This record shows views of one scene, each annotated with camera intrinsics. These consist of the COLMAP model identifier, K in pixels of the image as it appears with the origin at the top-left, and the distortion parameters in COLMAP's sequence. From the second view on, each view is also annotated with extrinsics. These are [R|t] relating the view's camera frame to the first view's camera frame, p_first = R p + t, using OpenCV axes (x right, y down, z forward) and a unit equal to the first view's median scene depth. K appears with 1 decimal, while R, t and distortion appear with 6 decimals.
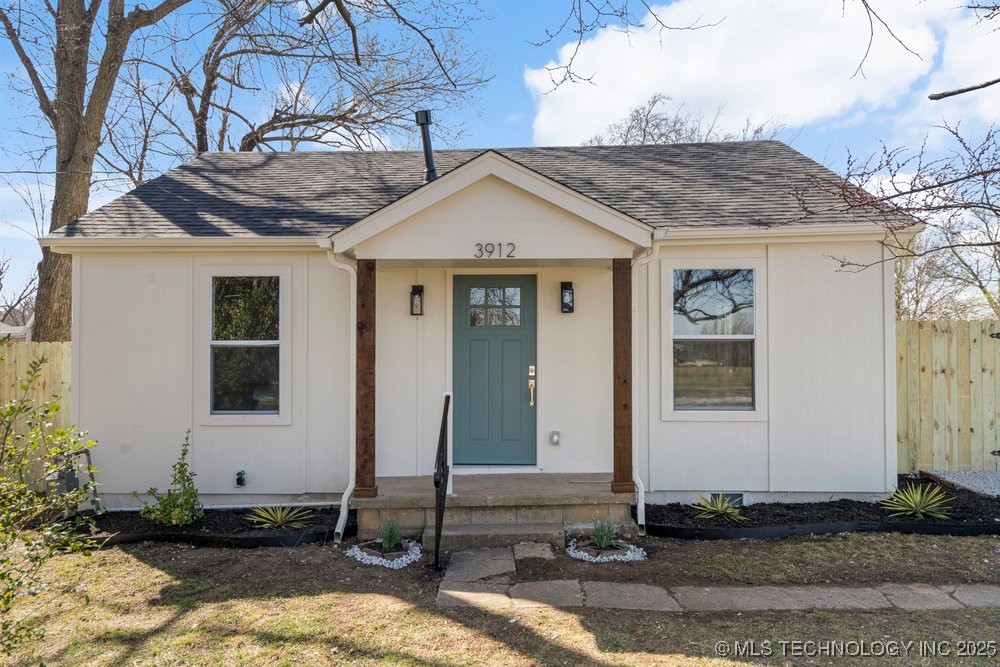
lens RADIAL K [[720.5, 0, 498.1], [0, 720.5, 338.7], [0, 0, 1]] dist [-0.012714, -0.002329]
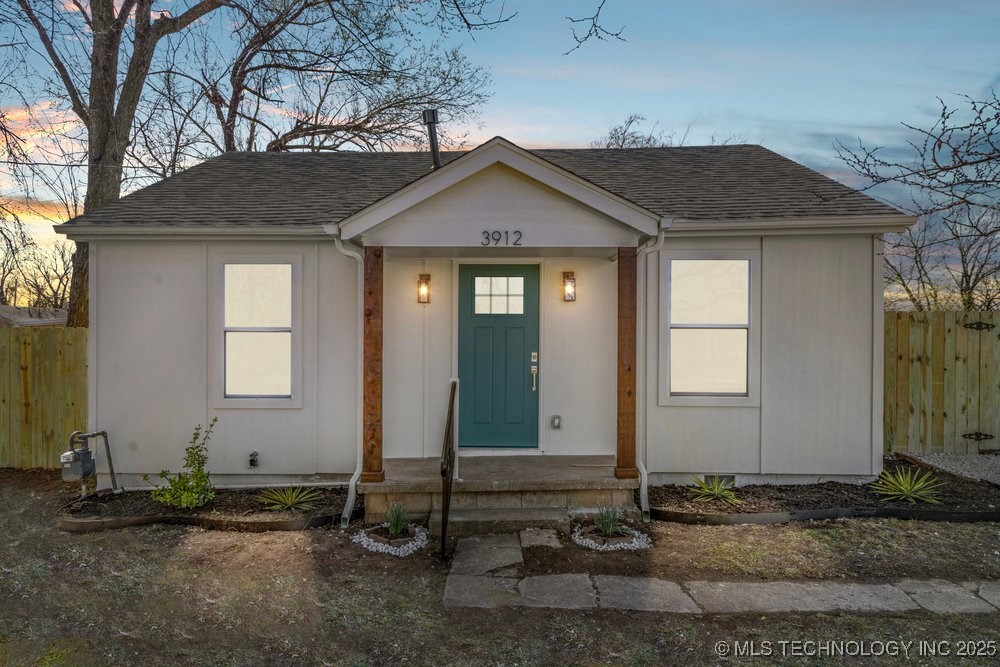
lens RADIAL K [[604.9, 0, 498.3], [0, 604.9, 342.3], [0, 0, 1]] dist [-0.011429, 0.002018]
pose [[0.999938, 0.004953, 0.010001, -0.014282], [-0.005208, 0.999657, 0.025651, 0.000750], [-0.009871, -0.025702, 0.999621, 0.131018]]
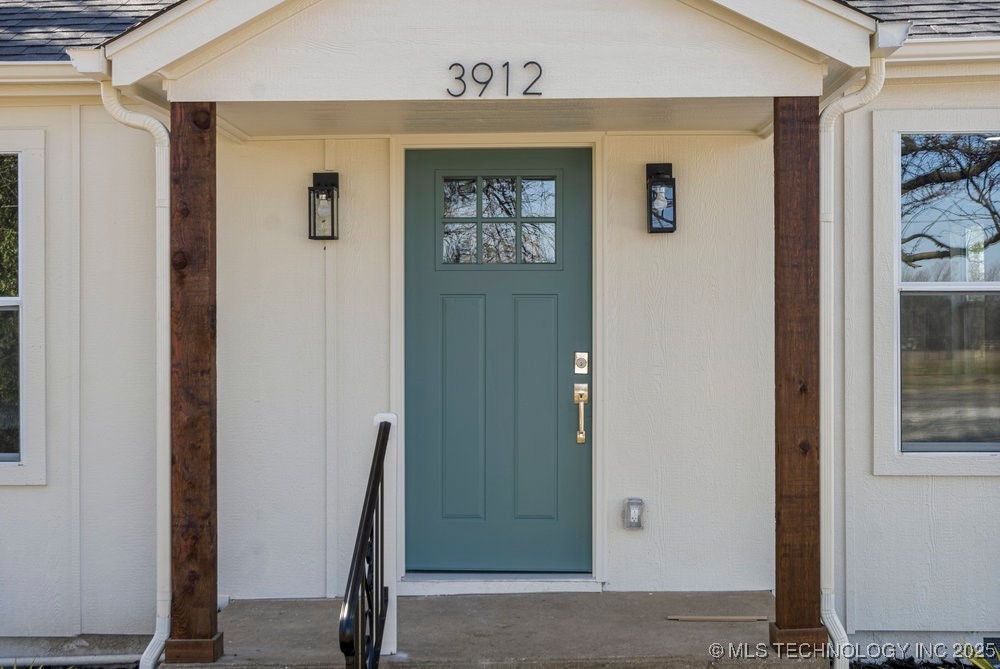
lens RADIAL K [[1259.7, 0, 502.7], [0, 1259.7, 332.0], [0, 0, 1]] dist [0.006187, 0.000000]
pose [[0.999926, -0.002276, -0.011966, 0.007510], [0.002545, 0.999745, 0.022454, 0.007558], [0.011912, -0.022483, 0.999676, 0.222629]]
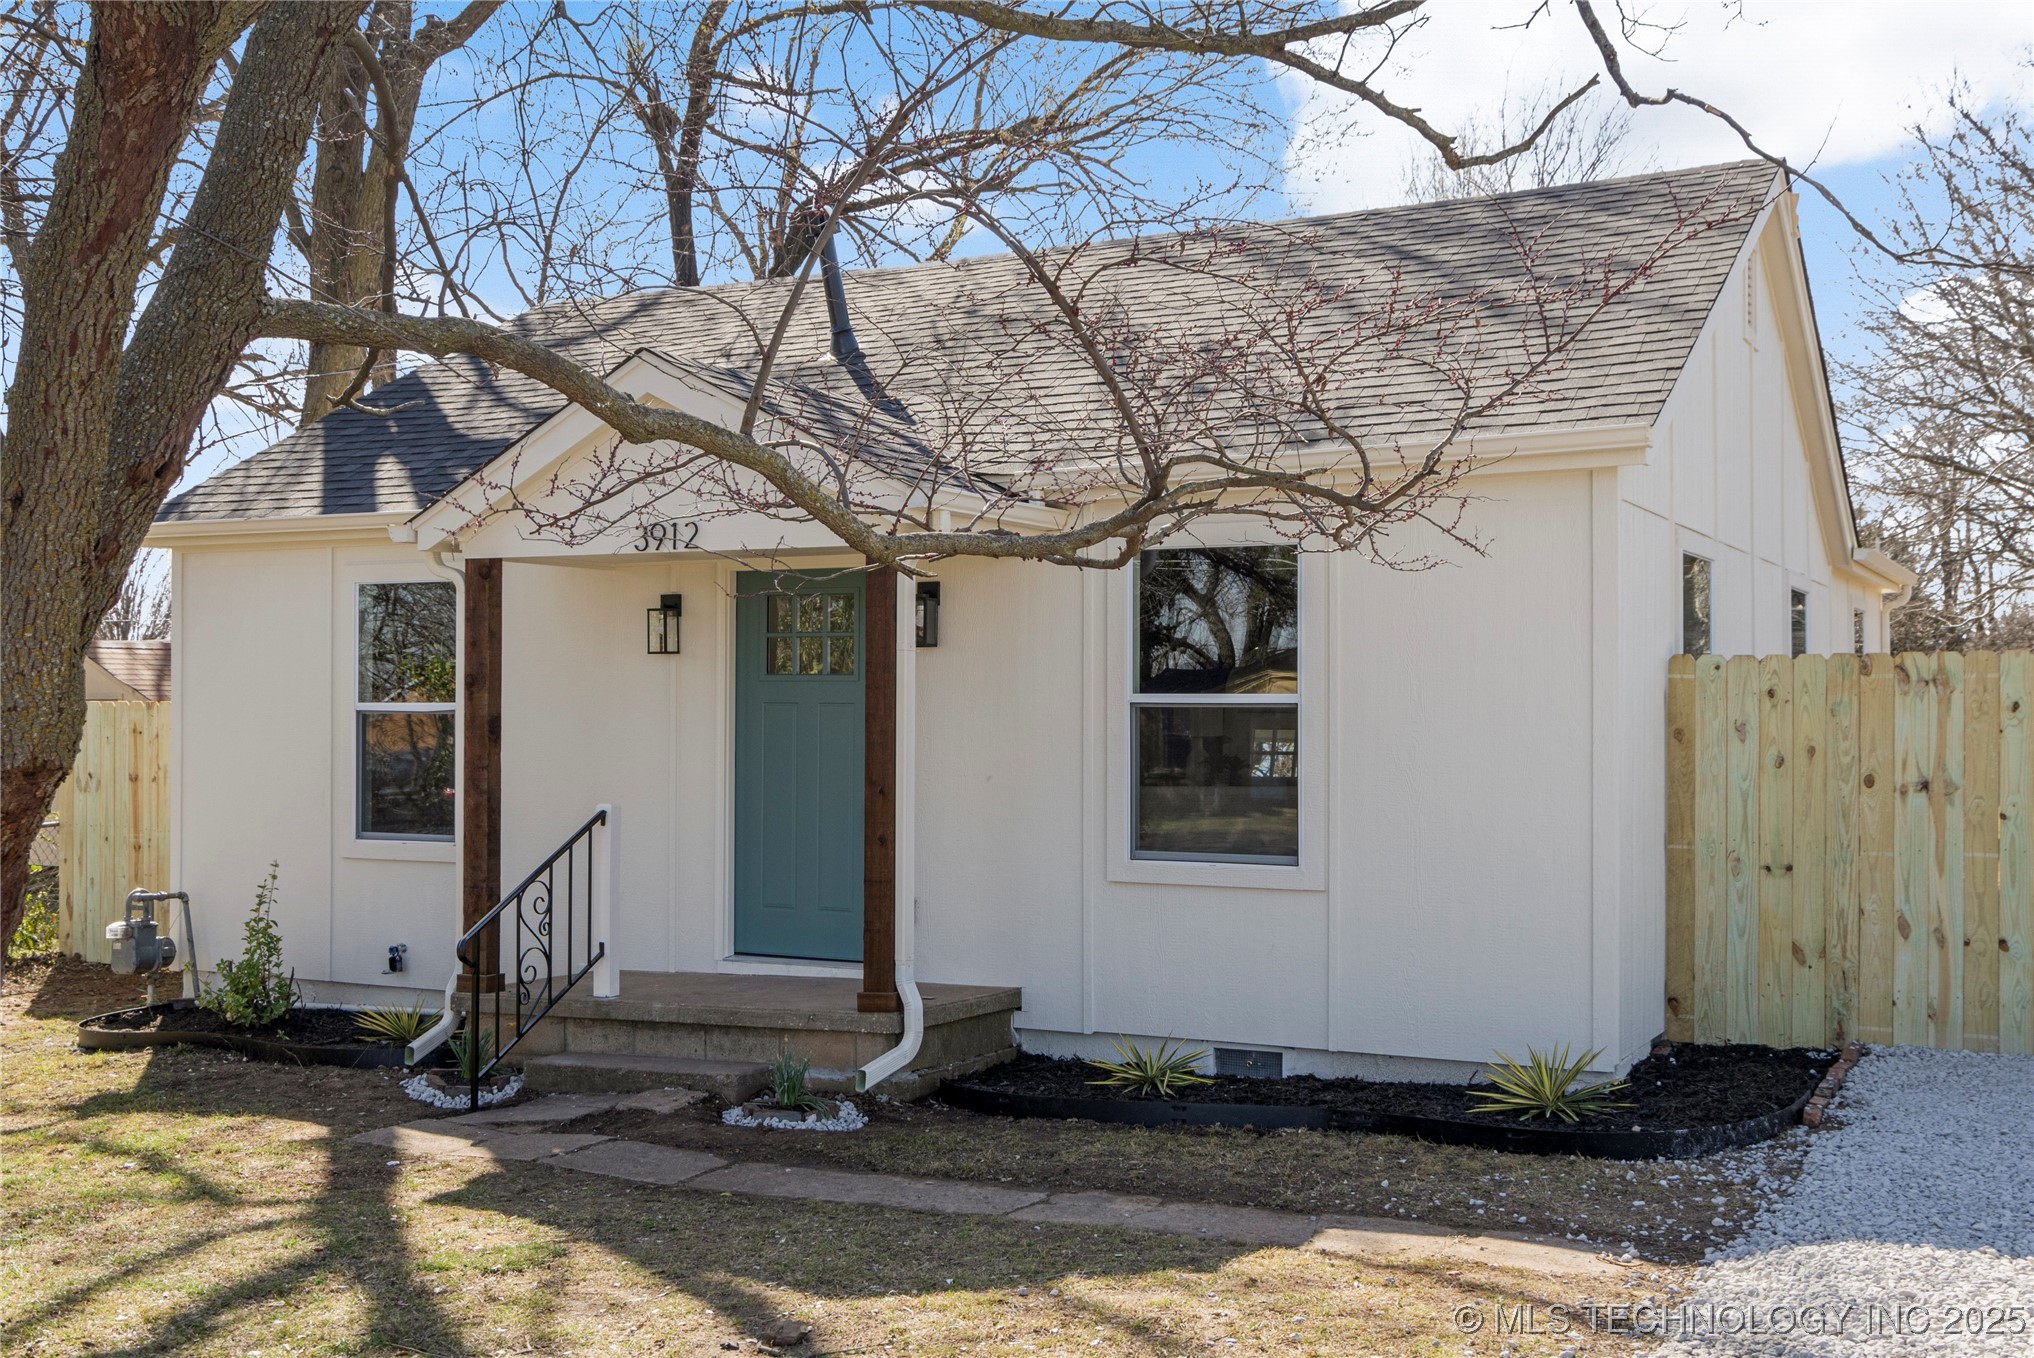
lens RADIAL K [[2213.3, 0, 1021.5], [0, 2213.3, 683.7], [0, 0, 1]] dist [-0.049763, 0.000000]
pose [[0.902354, -0.000625, -0.430995, 0.792071], [0.004292, 0.999962, 0.007535, -0.022801], [0.430974, -0.008649, 0.902323, -0.294666]]
